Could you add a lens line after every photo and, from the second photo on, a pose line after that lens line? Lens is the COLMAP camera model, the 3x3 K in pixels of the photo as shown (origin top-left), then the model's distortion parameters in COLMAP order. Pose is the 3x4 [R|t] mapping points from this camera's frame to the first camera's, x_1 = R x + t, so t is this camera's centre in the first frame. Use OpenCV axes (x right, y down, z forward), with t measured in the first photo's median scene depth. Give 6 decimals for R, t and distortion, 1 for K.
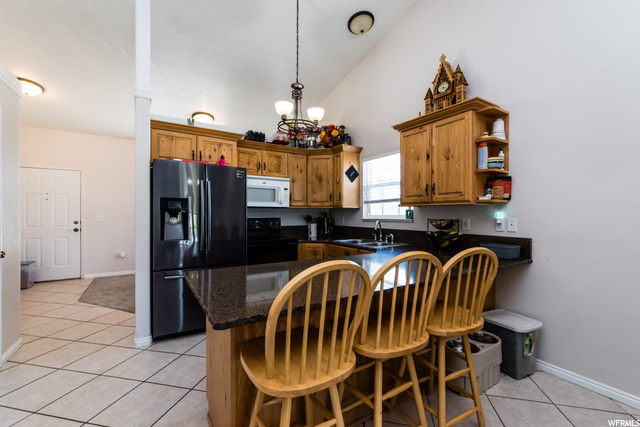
lens RADIAL K [[258.2, 0, 320.0], [0, 258.2, 213.5], [0, 0, 1]] dist [0.013029, -0.000007]
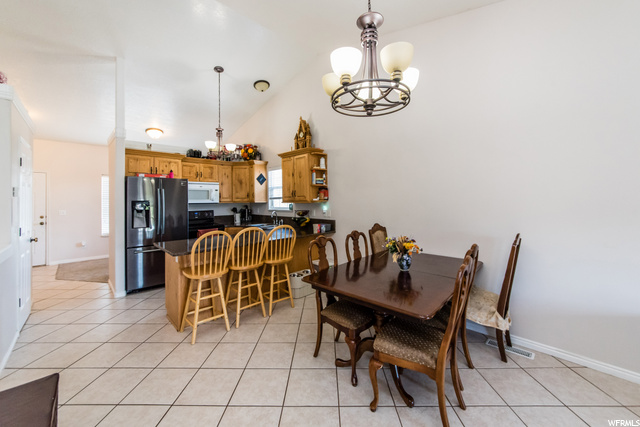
lens RADIAL K [[255.8, 0, 286.8], [0, 255.8, 191.8], [0, 0, 1]] dist [-0.001649, -0.000055]
pose [[0.996946, -0.021464, 0.075082, 0.171660], [0.023932, 0.999197, -0.032135, -0.034735], [-0.074332, 0.033834, 0.996659, -0.509999]]
